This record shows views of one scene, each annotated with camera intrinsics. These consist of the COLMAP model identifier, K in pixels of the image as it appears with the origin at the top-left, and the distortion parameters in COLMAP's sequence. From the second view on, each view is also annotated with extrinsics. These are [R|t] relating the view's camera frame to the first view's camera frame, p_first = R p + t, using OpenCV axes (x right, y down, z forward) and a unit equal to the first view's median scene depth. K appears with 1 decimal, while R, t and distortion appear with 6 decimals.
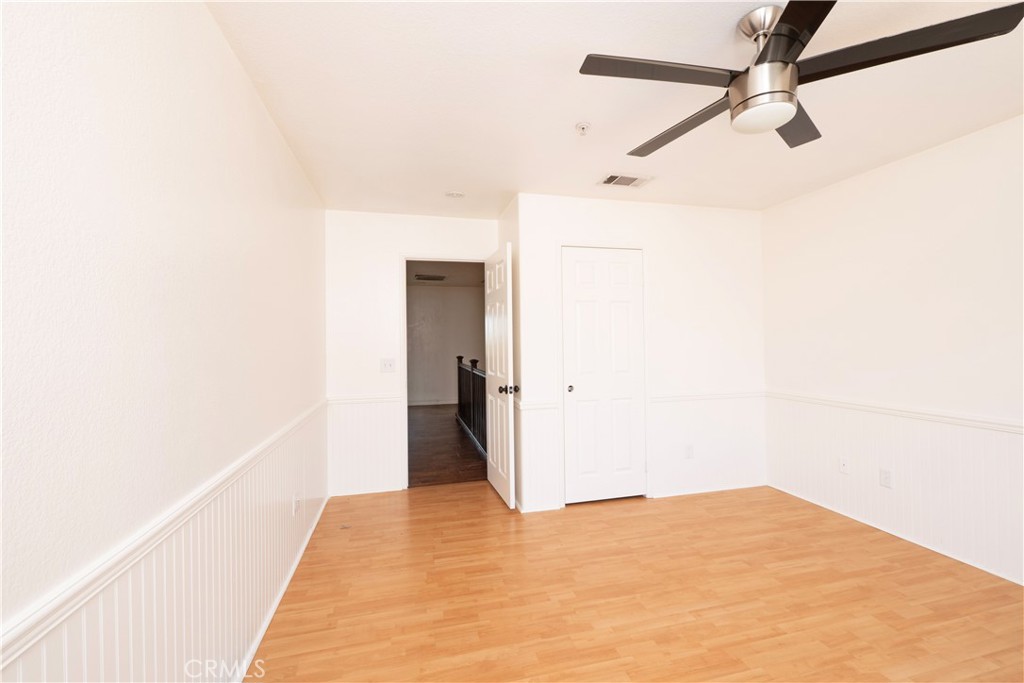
lens RADIAL K [[439.7, 0, 510.1], [0, 439.7, 340.1], [0, 0, 1]] dist [-0.003164, 0.000138]
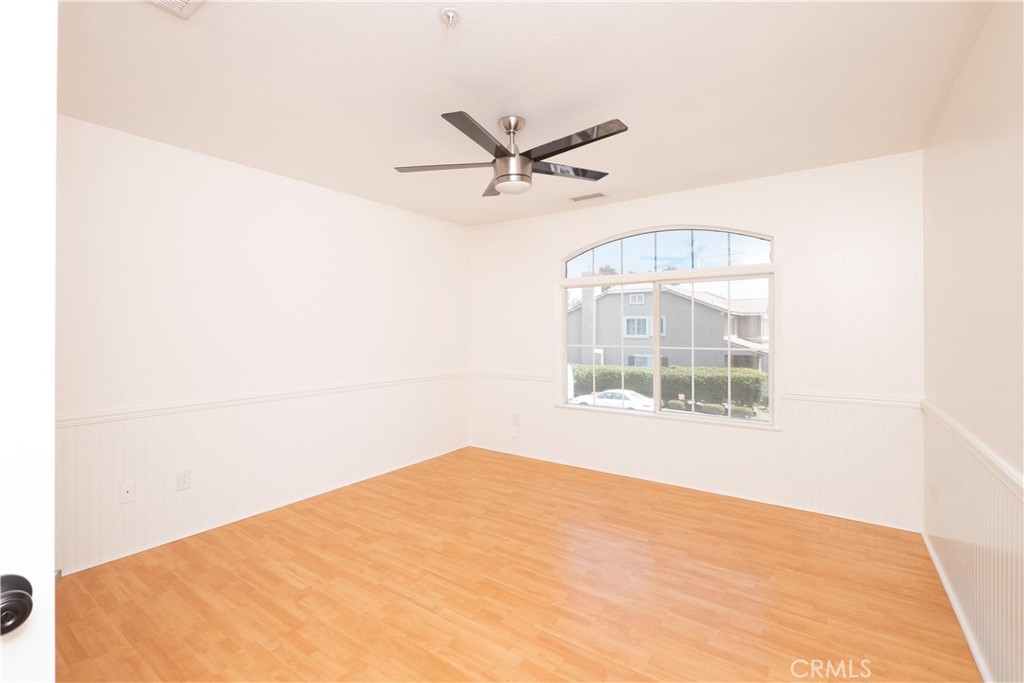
lens RADIAL K [[439.7, 0, 507.3], [0, 439.7, 336.5], [0, 0, 1]] dist [-0.003164, 0.000138]
pose [[-0.639490, -0.003181, 0.768793, -0.388066], [0.007883, 0.999912, 0.010694, 0.000002], [-0.768759, 0.012900, -0.639408, 1.328939]]
